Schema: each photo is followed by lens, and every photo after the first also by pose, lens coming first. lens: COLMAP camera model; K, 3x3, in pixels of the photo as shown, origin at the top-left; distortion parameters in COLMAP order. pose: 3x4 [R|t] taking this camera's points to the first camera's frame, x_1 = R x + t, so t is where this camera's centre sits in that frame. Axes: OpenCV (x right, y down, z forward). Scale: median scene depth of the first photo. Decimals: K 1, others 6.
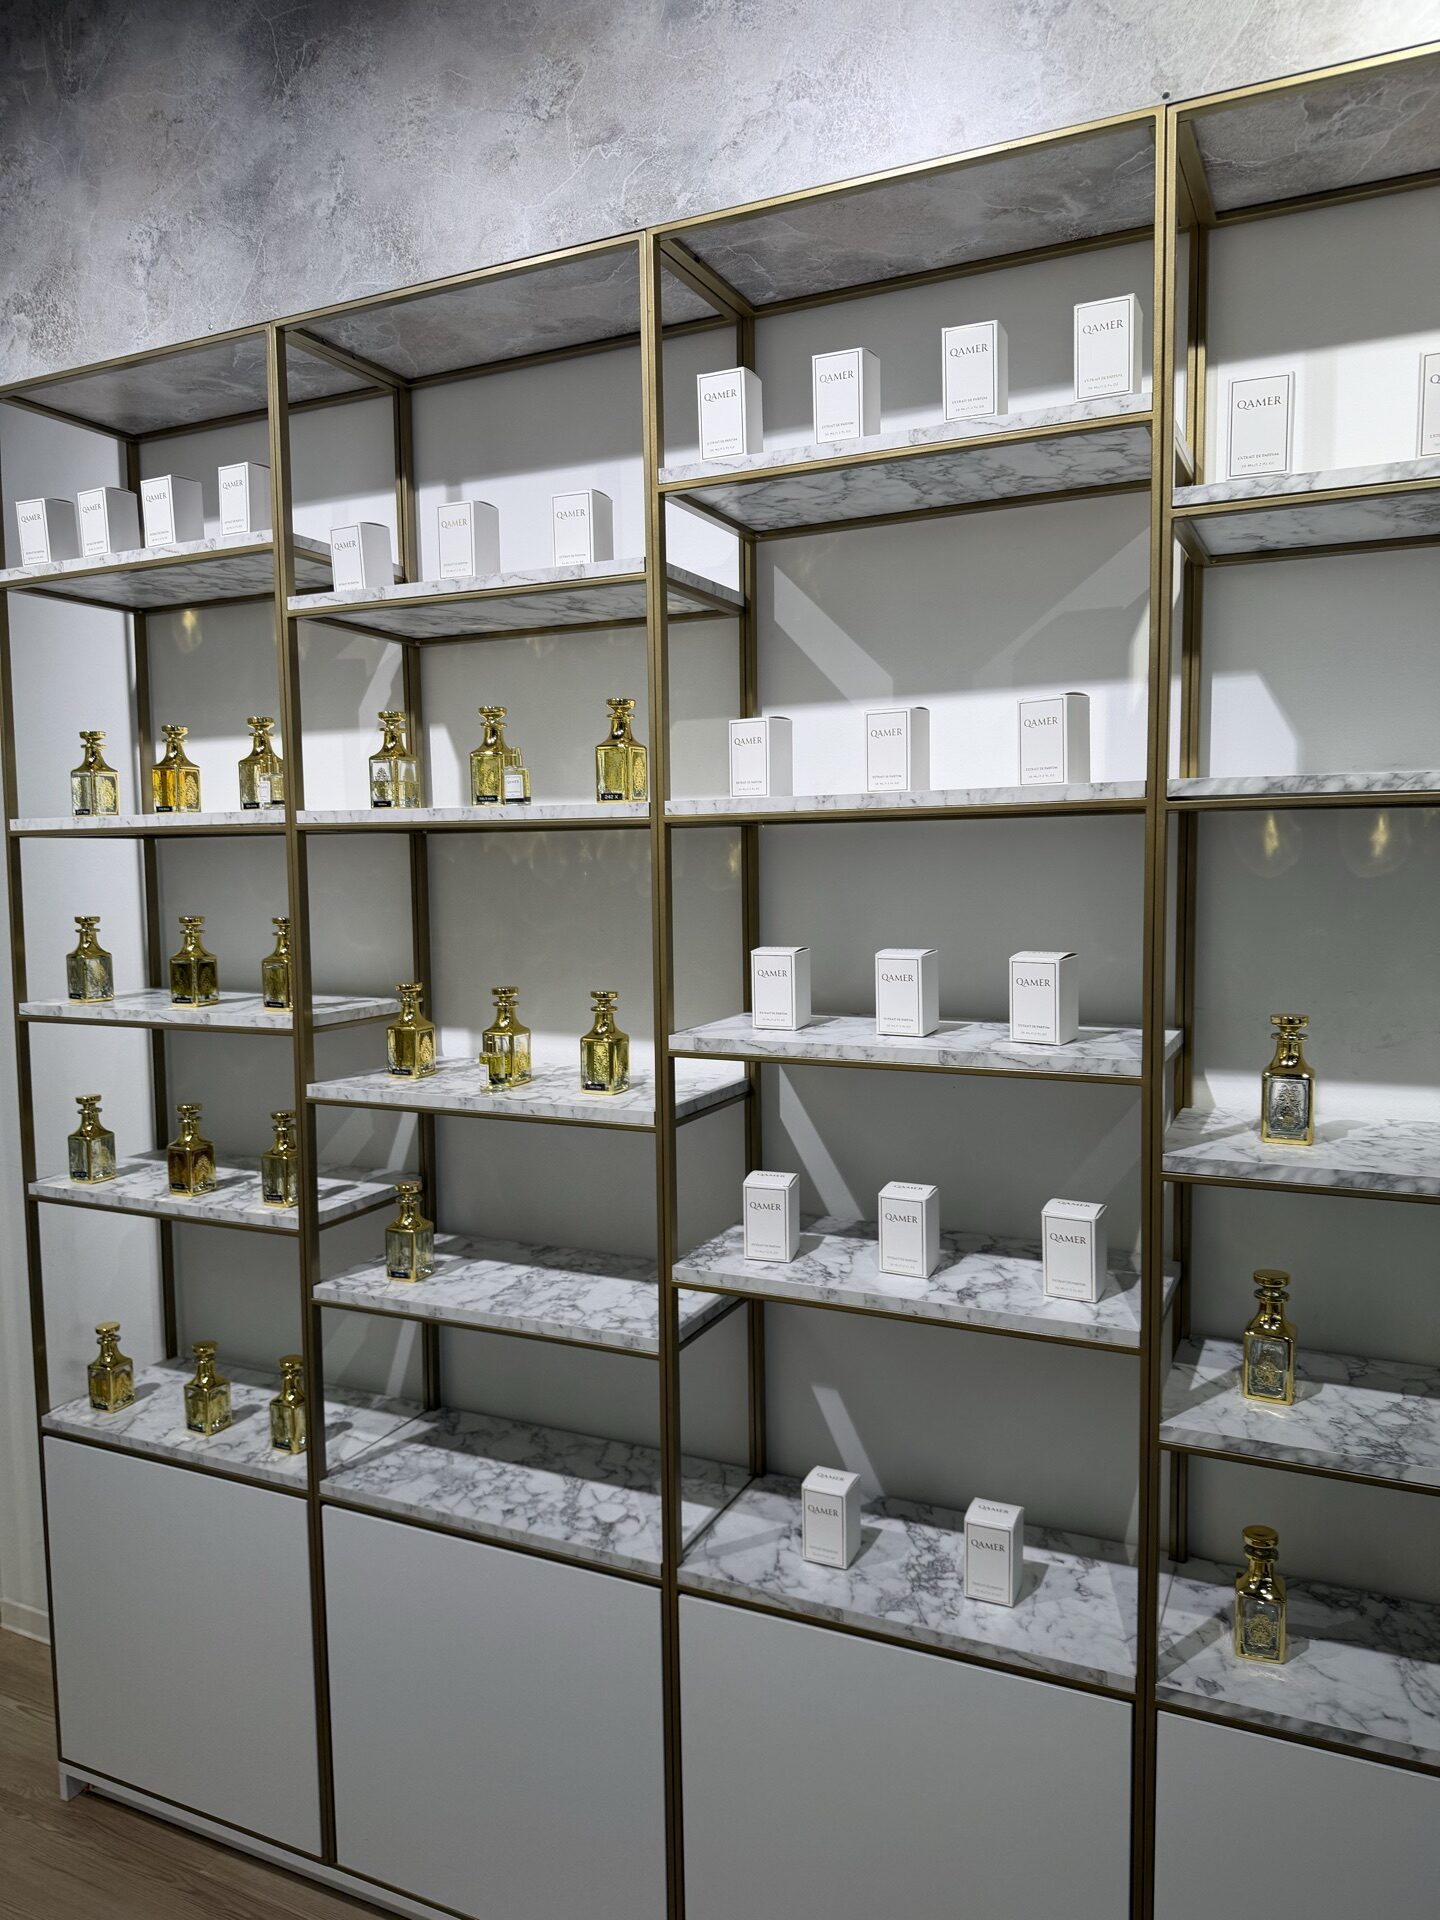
lens RADIAL K [[1383.0, 0, 706.6], [0, 1383.0, 953.6], [0, 0, 1]] dist [0.046927, -0.096939]
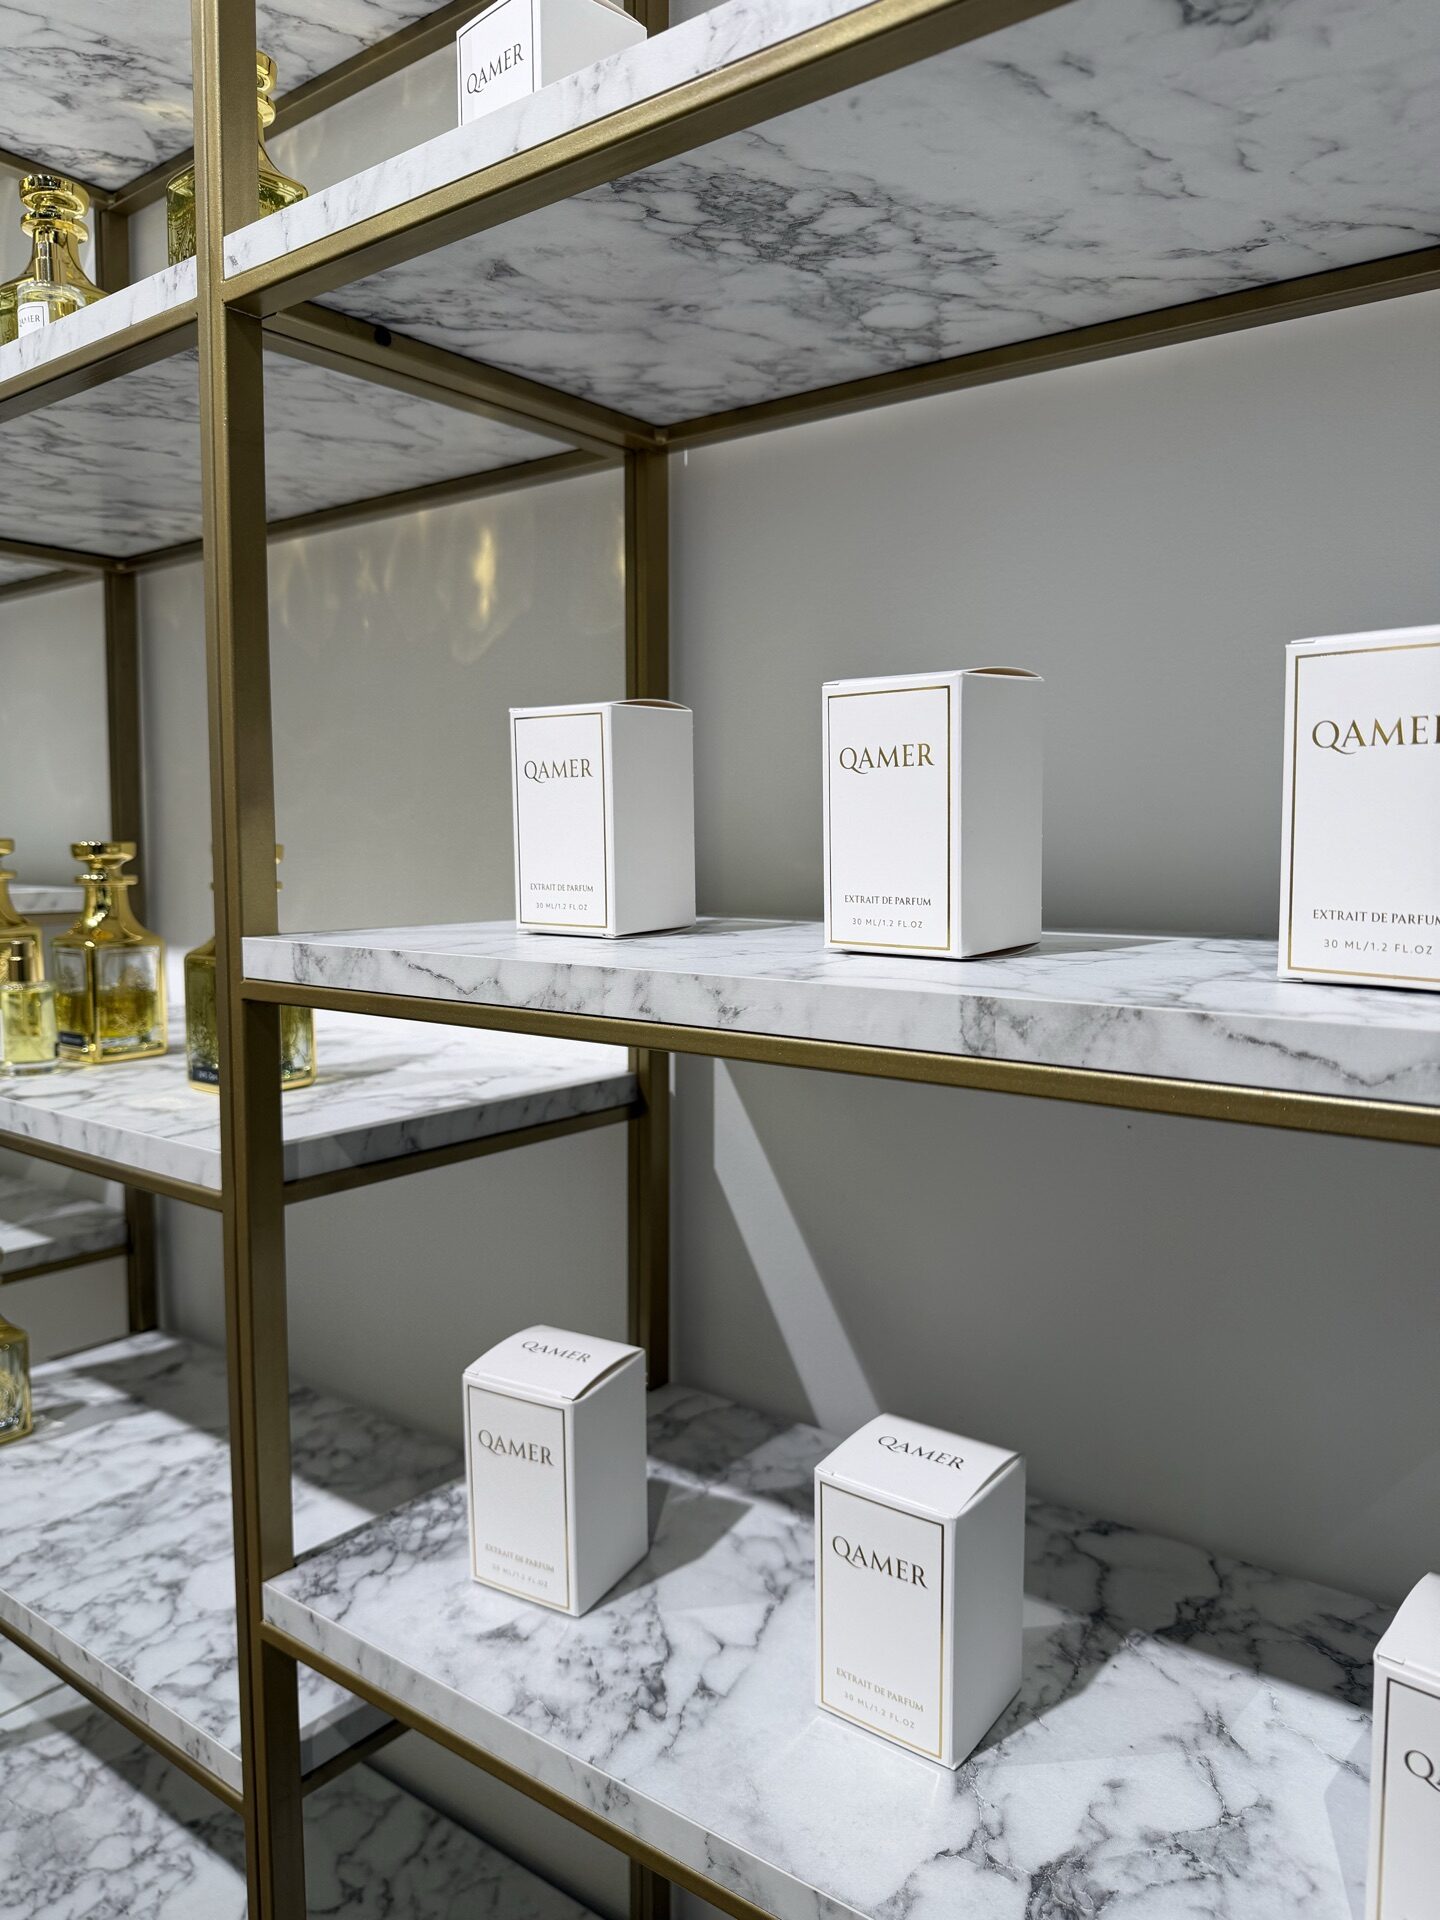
lens RADIAL K [[1383.9, 0, 720.0], [0, 1383.9, 960.0], [0, 0, 1]] dist [0.007363, -0.054115]
pose [[0.978233, 0.036854, -0.204210, 0.146536], [-0.033971, 0.999268, 0.017603, 0.049950], [0.204709, -0.010282, 0.978769, 0.626897]]
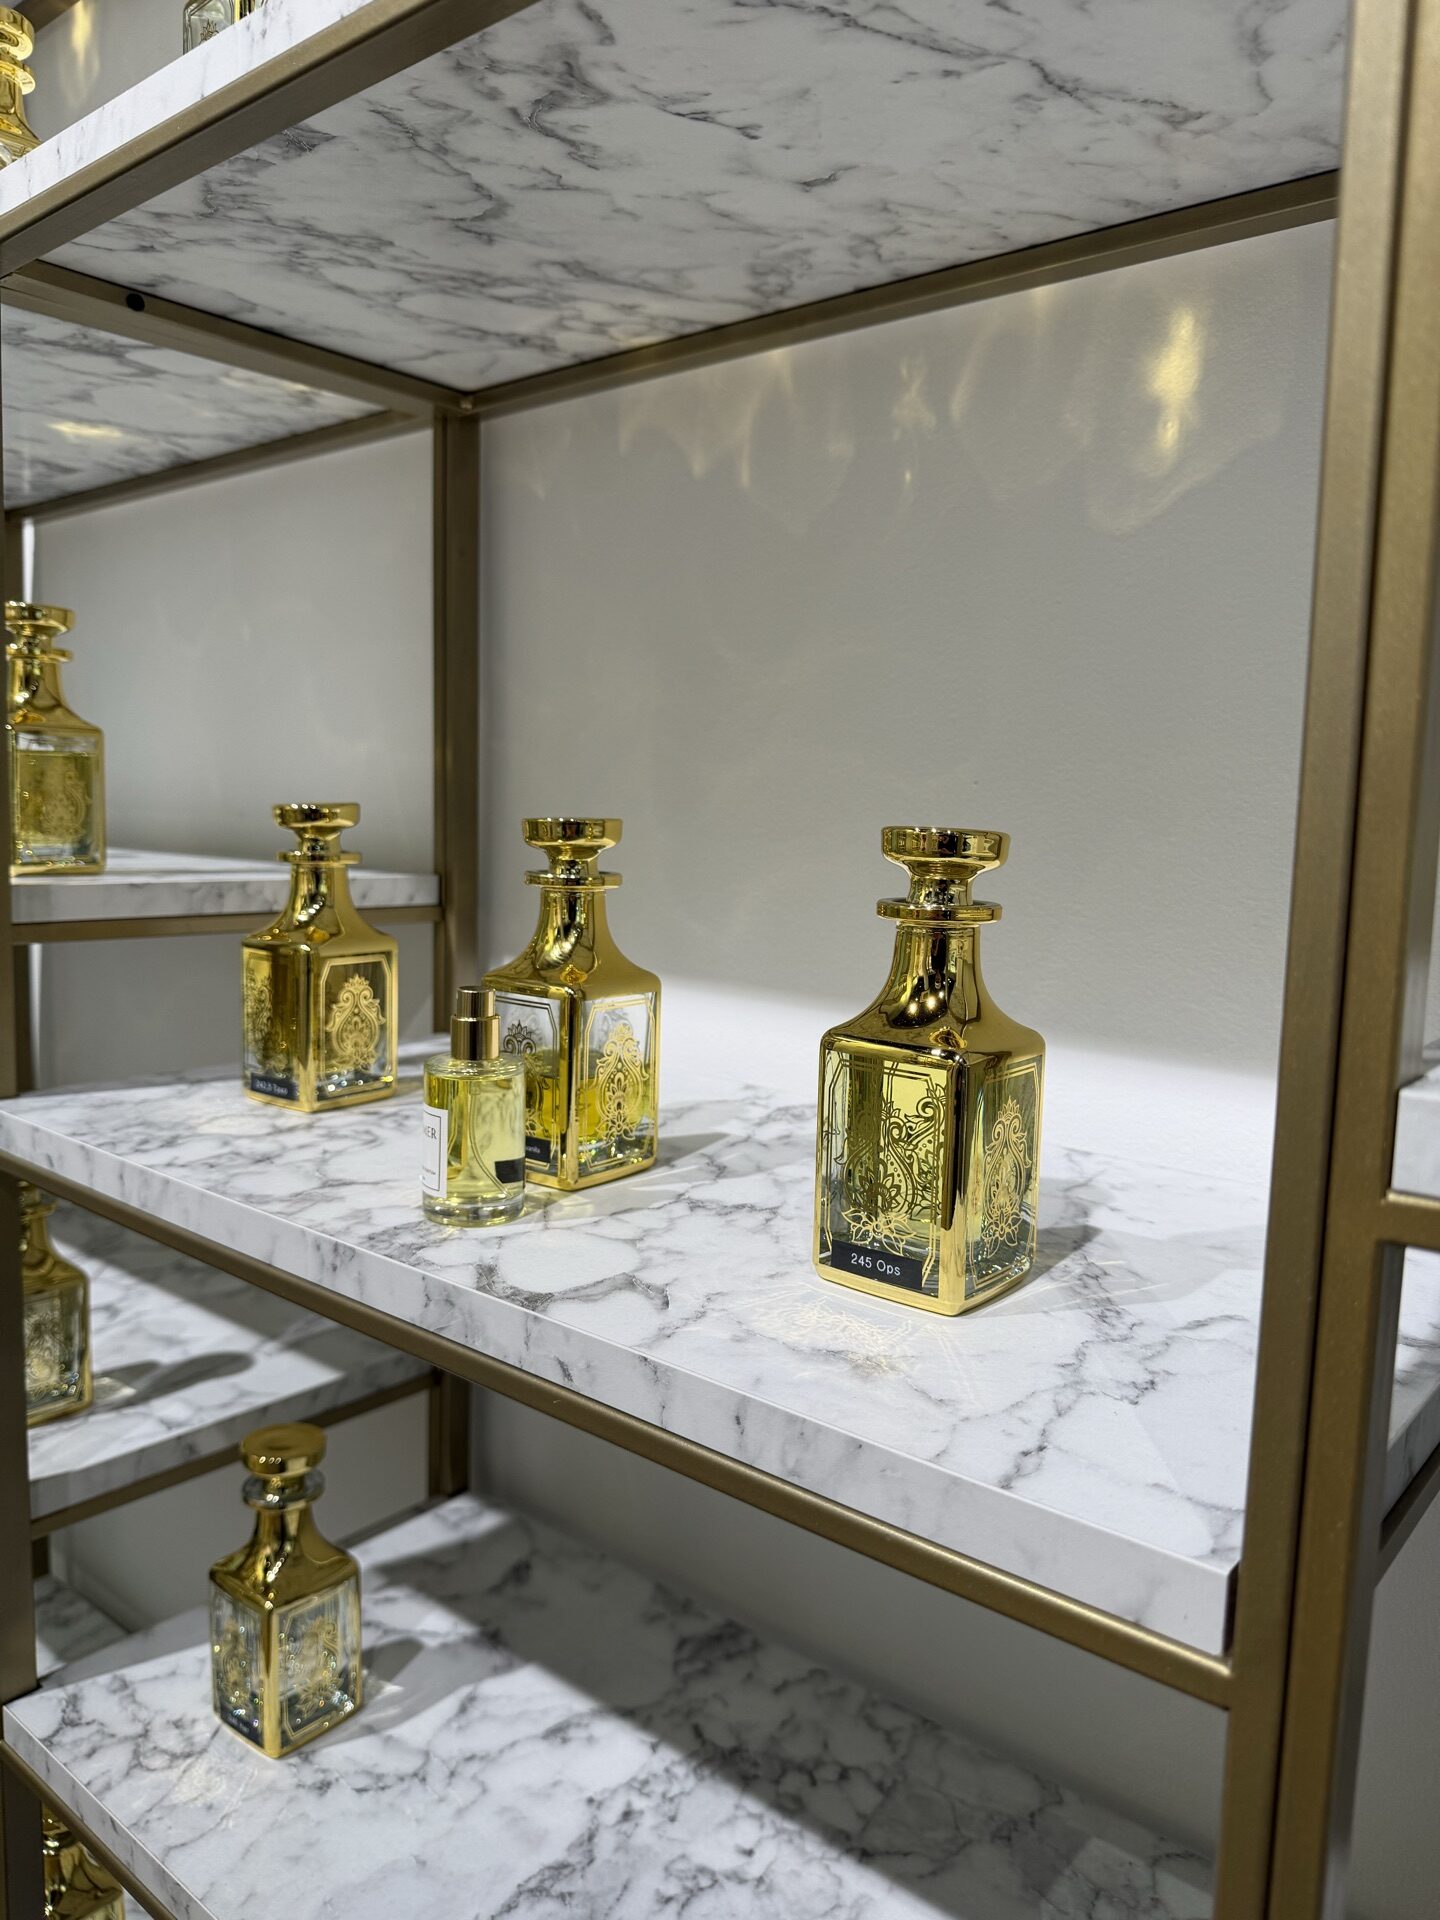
lens RADIAL K [[1383.0, 0, 706.6], [0, 1383.0, 953.6], [0, 0, 1]] dist [0.046927, -0.096939]
pose [[0.967564, 0.064183, -0.244339, -0.055329], [-0.056560, 0.997672, 0.038099, 0.041114], [0.246215, -0.023043, 0.968941, 0.774780]]
